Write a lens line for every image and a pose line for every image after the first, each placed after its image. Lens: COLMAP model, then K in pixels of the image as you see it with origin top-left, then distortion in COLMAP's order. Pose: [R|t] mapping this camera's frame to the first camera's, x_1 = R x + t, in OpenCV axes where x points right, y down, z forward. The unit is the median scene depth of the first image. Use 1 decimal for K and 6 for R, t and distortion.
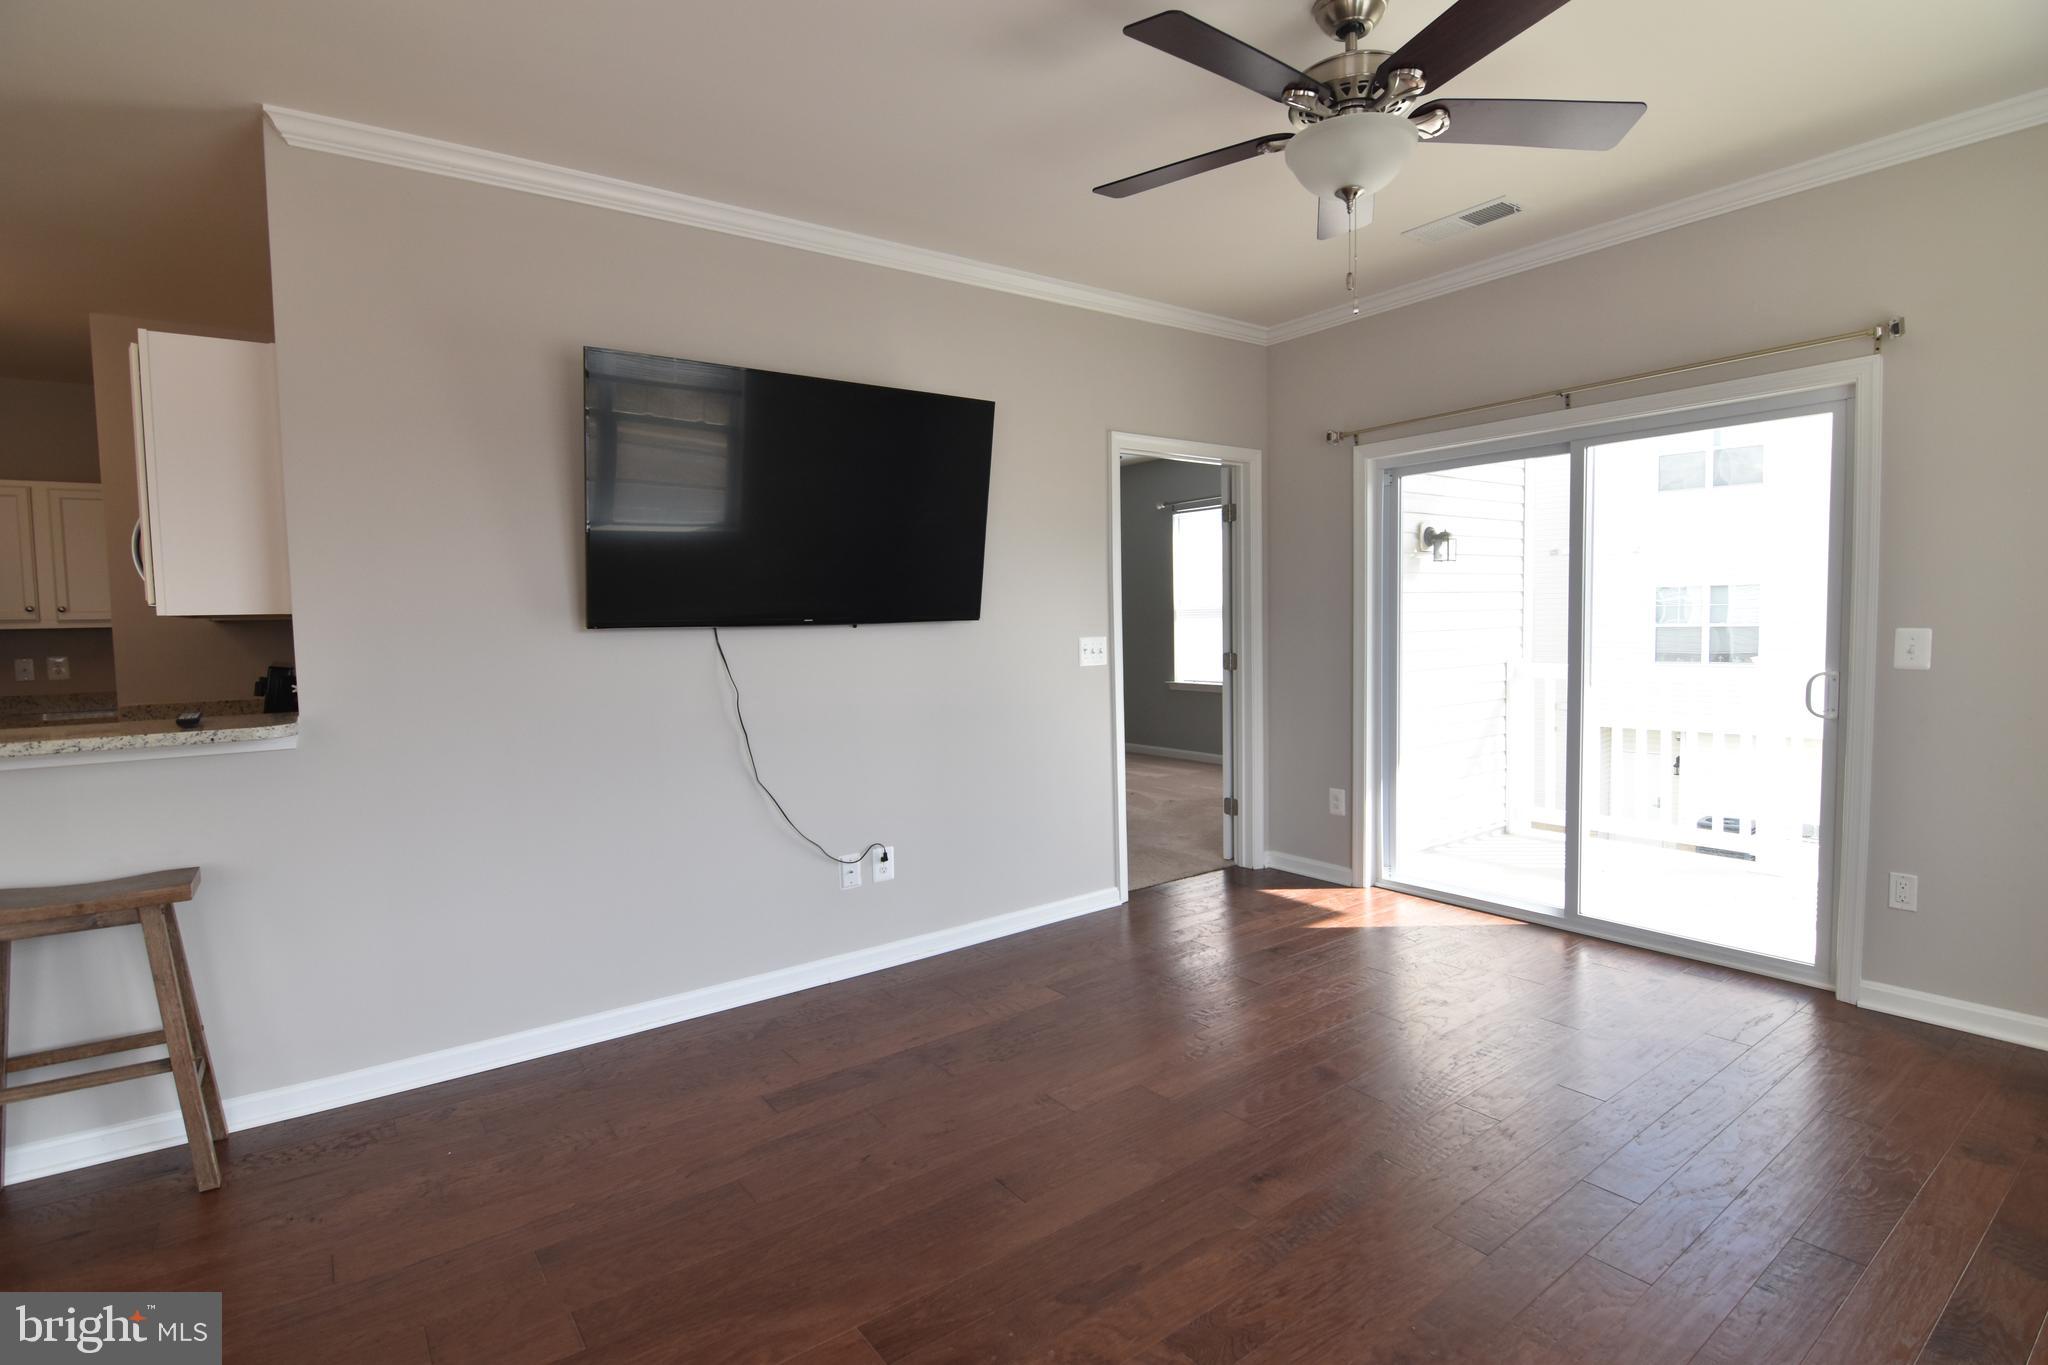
lens RADIAL K [[990.2, 0, 1035.5], [0, 990.2, 681.2], [0, 0, 1]] dist [-0.005493, -0.010425]
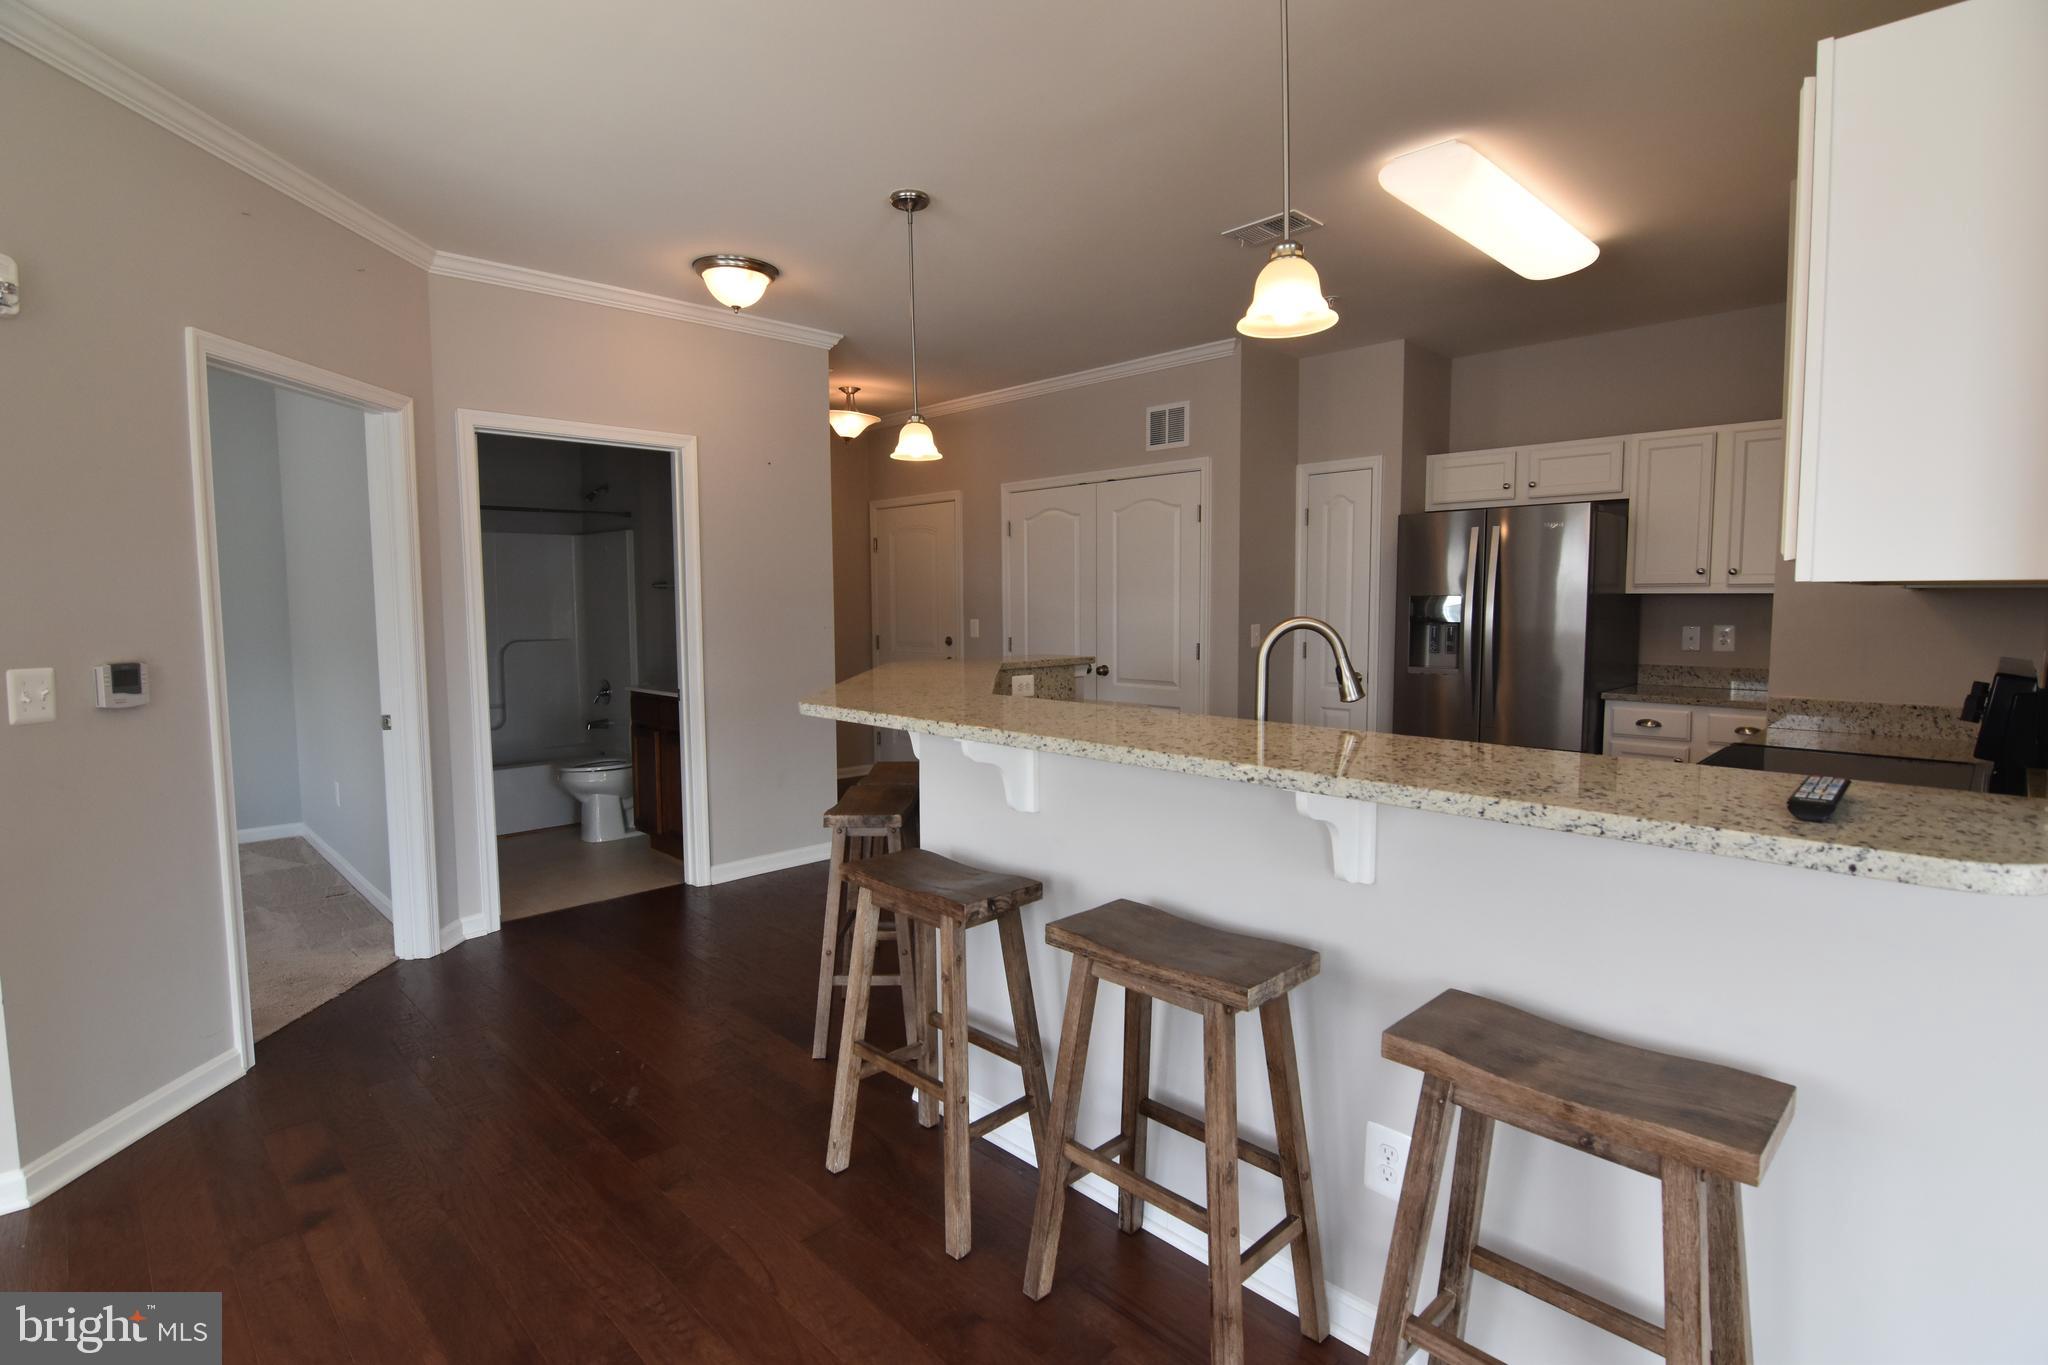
lens RADIAL K [[990.2, 0, 1035.5], [0, 990.2, 681.2], [0, 0, 1]] dist [-0.005493, -0.010425]
pose [[0.142171, 0.099795, -0.984799, -0.308149], [-0.062613, 0.993819, 0.091670, -0.026338], [0.987860, 0.048629, 0.147540, 0.375821]]
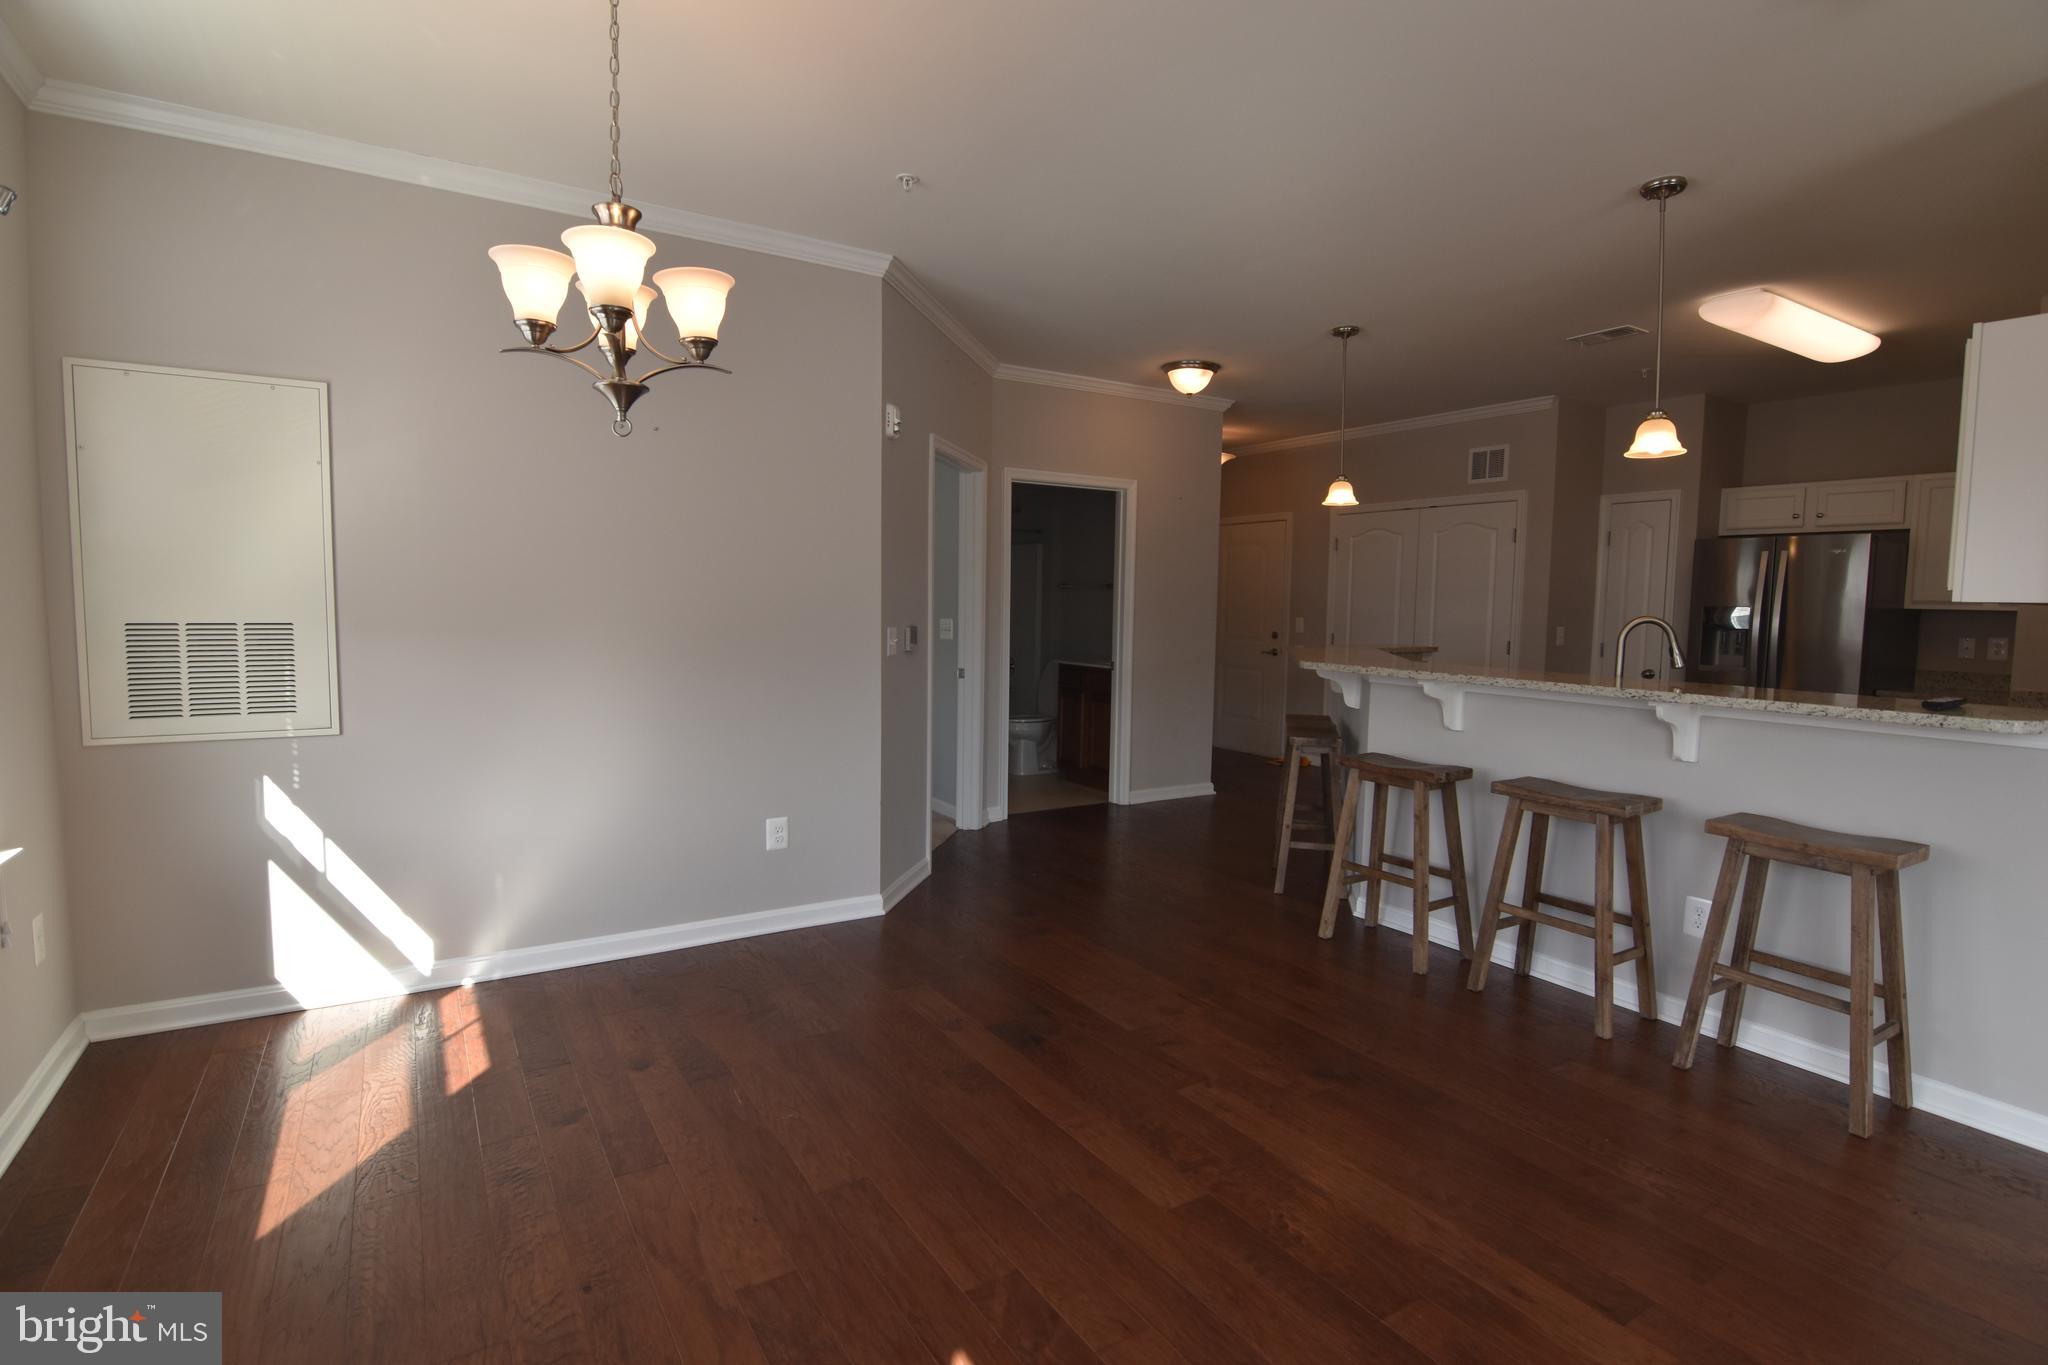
lens RADIAL K [[990.2, 0, 1035.5], [0, 990.2, 681.2], [0, 0, 1]] dist [-0.005493, -0.010425]
pose [[-0.074477, 0.099985, -0.992198, 0.156639], [-0.079577, 0.991192, 0.105856, -0.011617], [0.994043, 0.086839, -0.065864, 0.081584]]
